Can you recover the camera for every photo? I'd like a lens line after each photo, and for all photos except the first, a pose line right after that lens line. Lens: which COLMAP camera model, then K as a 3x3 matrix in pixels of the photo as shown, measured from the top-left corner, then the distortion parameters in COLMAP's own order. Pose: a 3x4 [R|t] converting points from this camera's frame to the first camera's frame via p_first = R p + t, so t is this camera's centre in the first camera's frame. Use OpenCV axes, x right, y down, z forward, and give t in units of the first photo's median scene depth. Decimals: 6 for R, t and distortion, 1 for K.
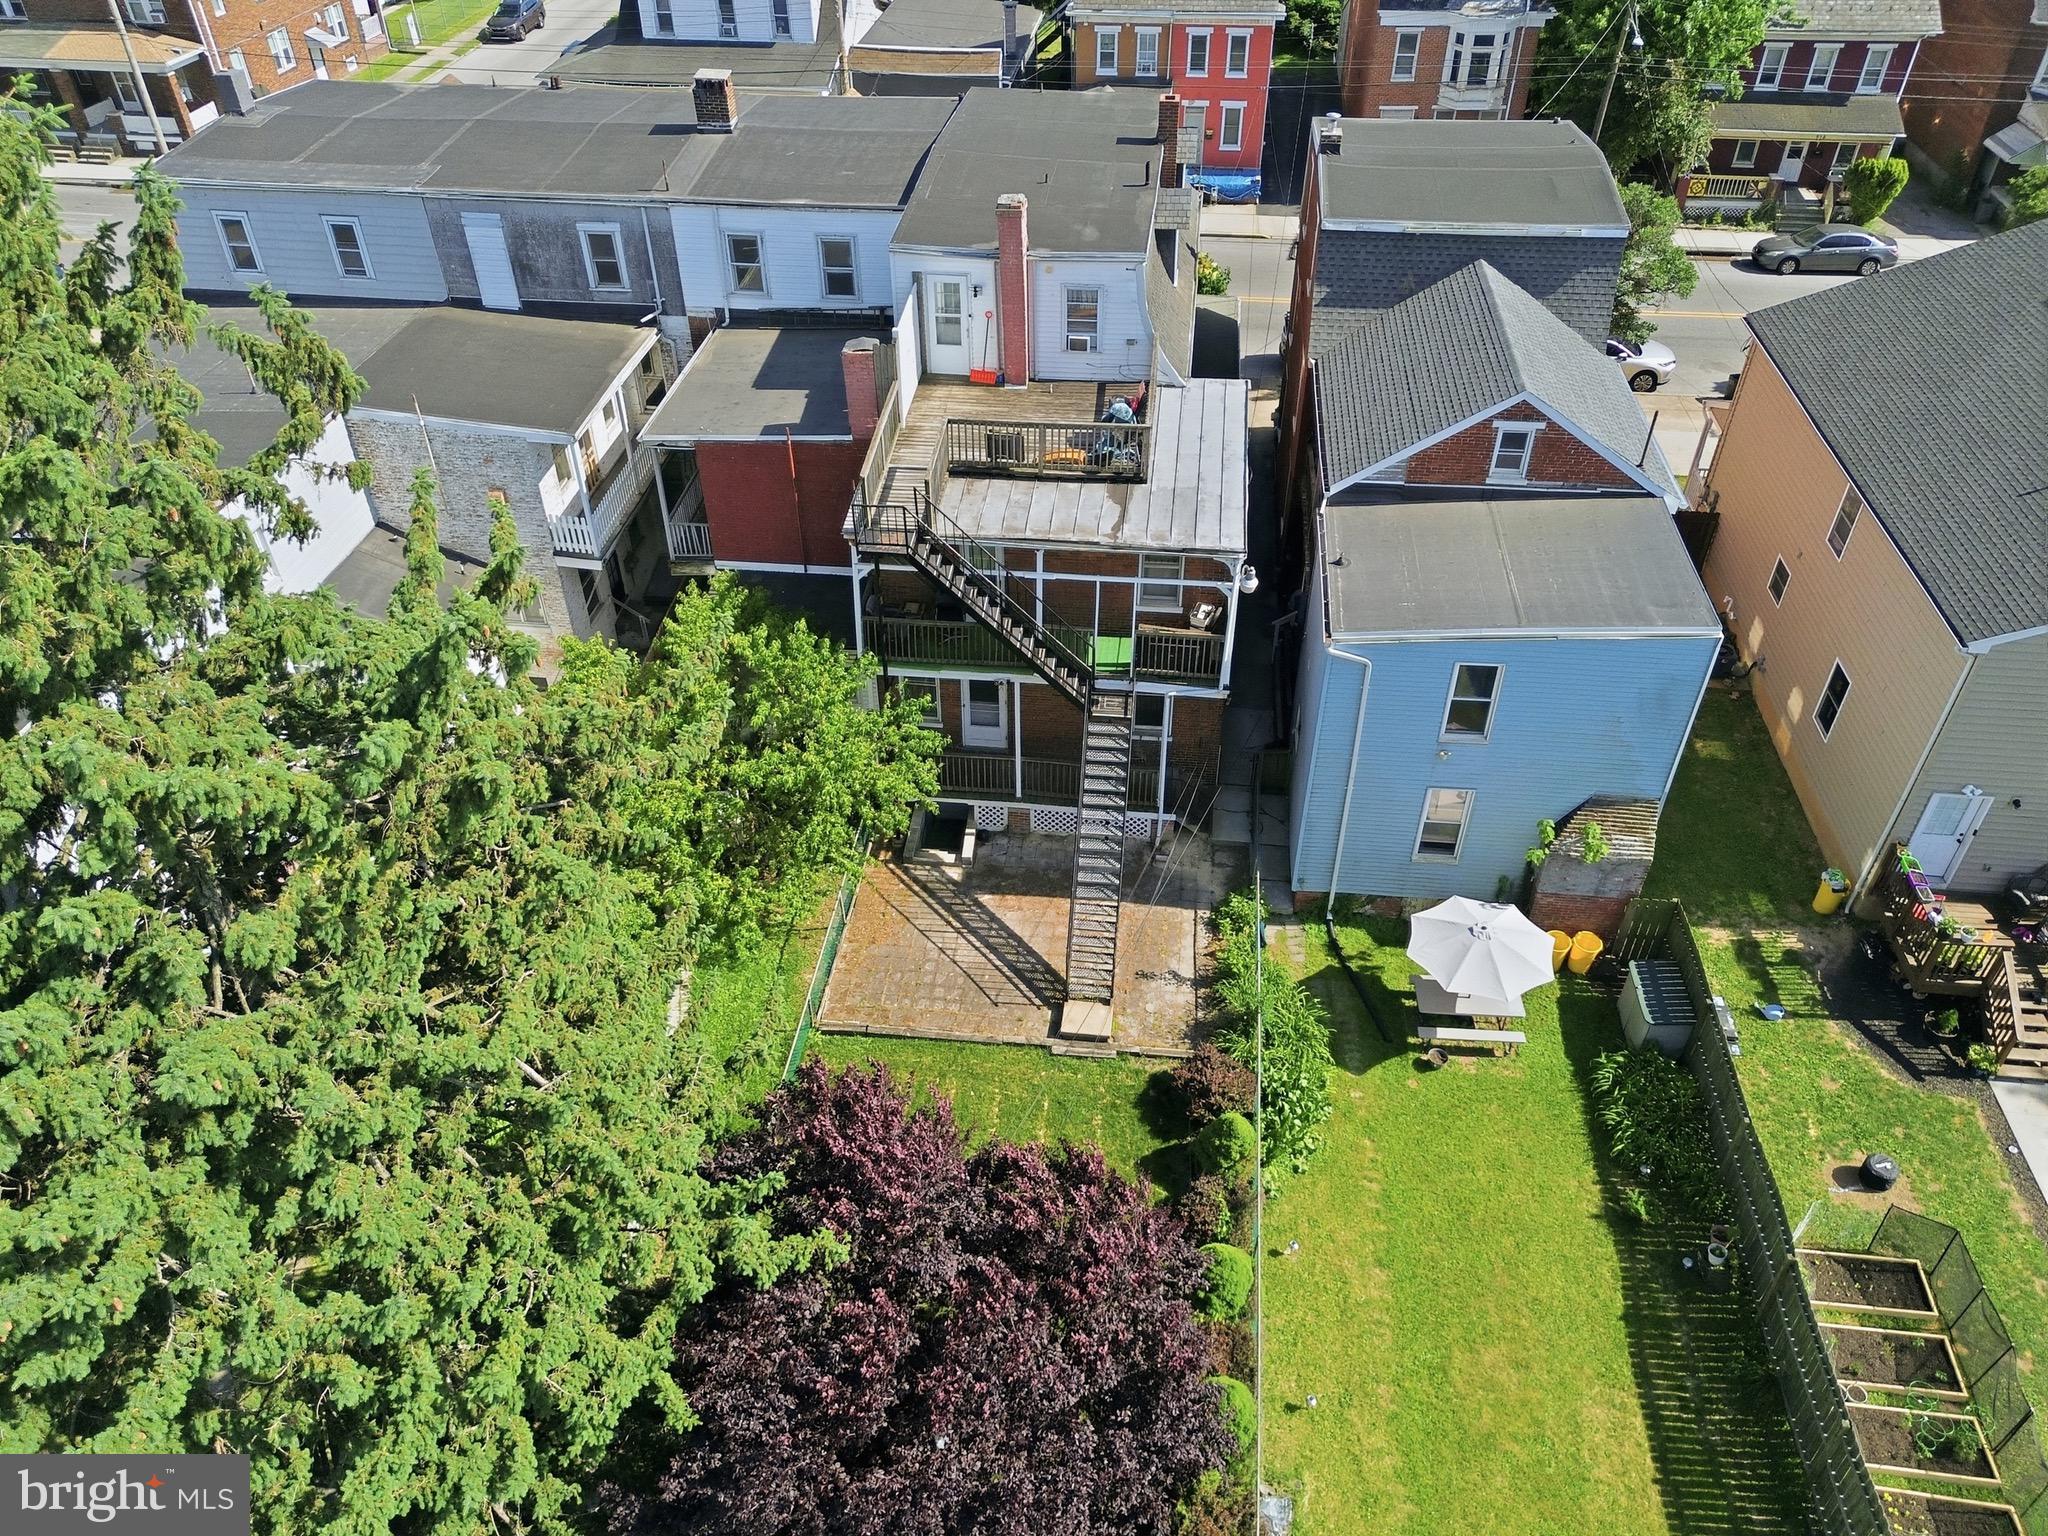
lens RADIAL K [[1450.1, 0, 1023.4], [0, 1450.1, 774.6], [0, 0, 1]] dist [0.055867, -0.038705]
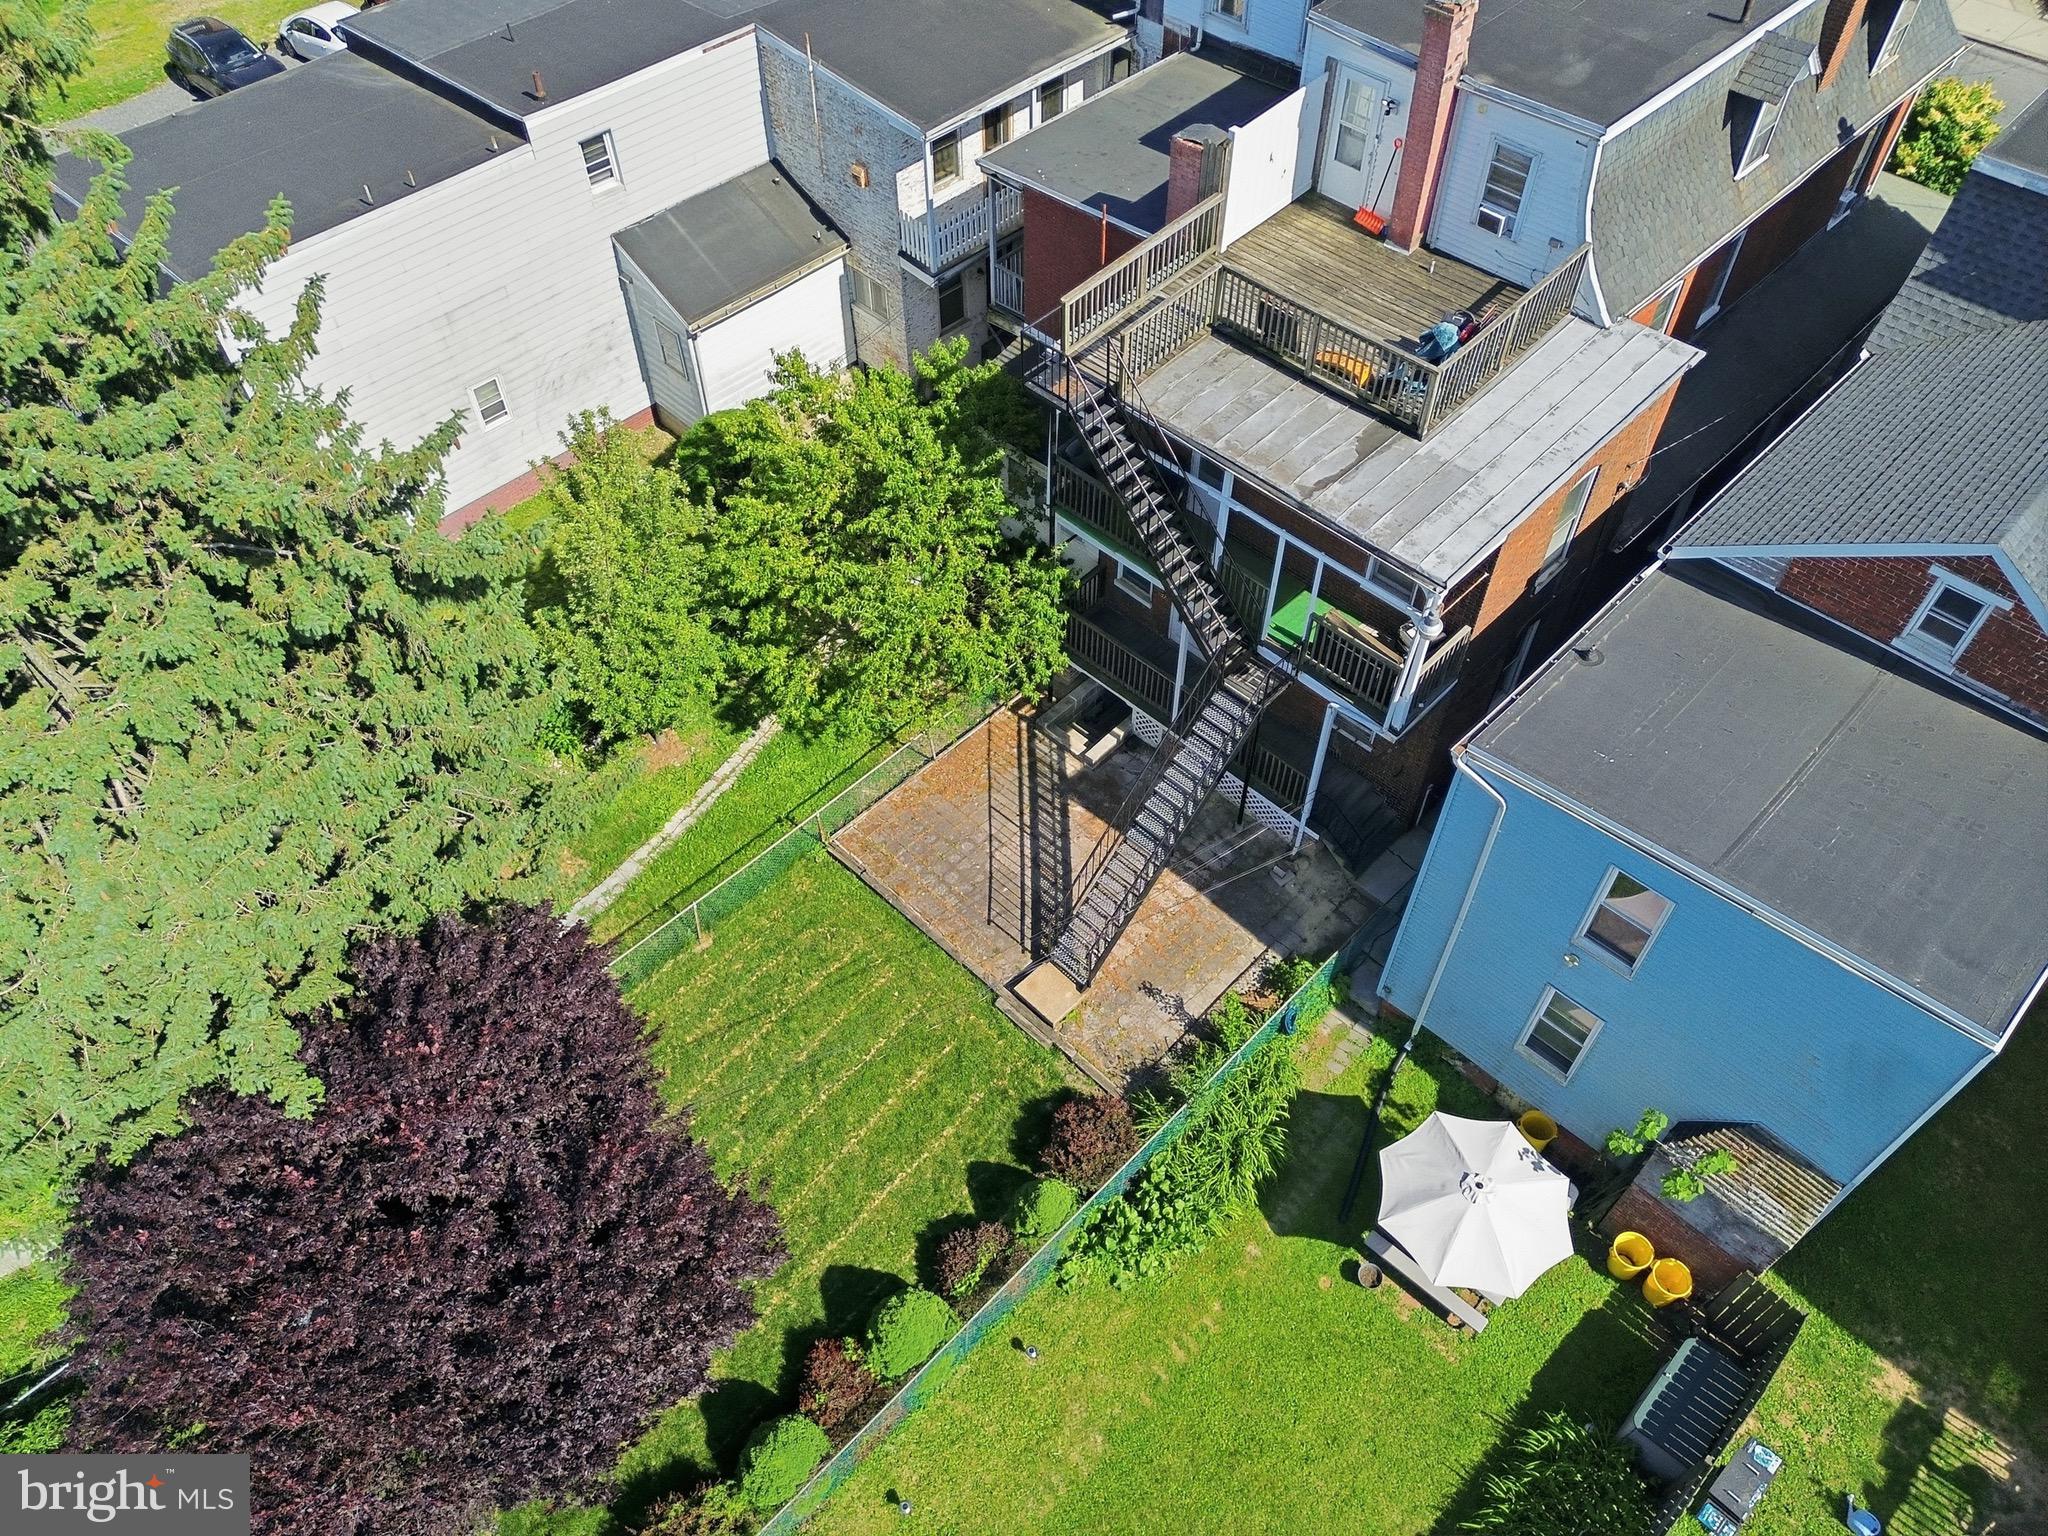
lens RADIAL K [[1450.1, 0, 1023.4], [0, 1450.1, 774.6], [0, 0, 1]] dist [0.055867, -0.038705]
pose [[0.784516, 0.484595, -0.386914, 0.294834], [-0.392166, 0.871044, 0.295785, -0.190916], [0.480355, -0.080313, 0.873389, 0.230940]]
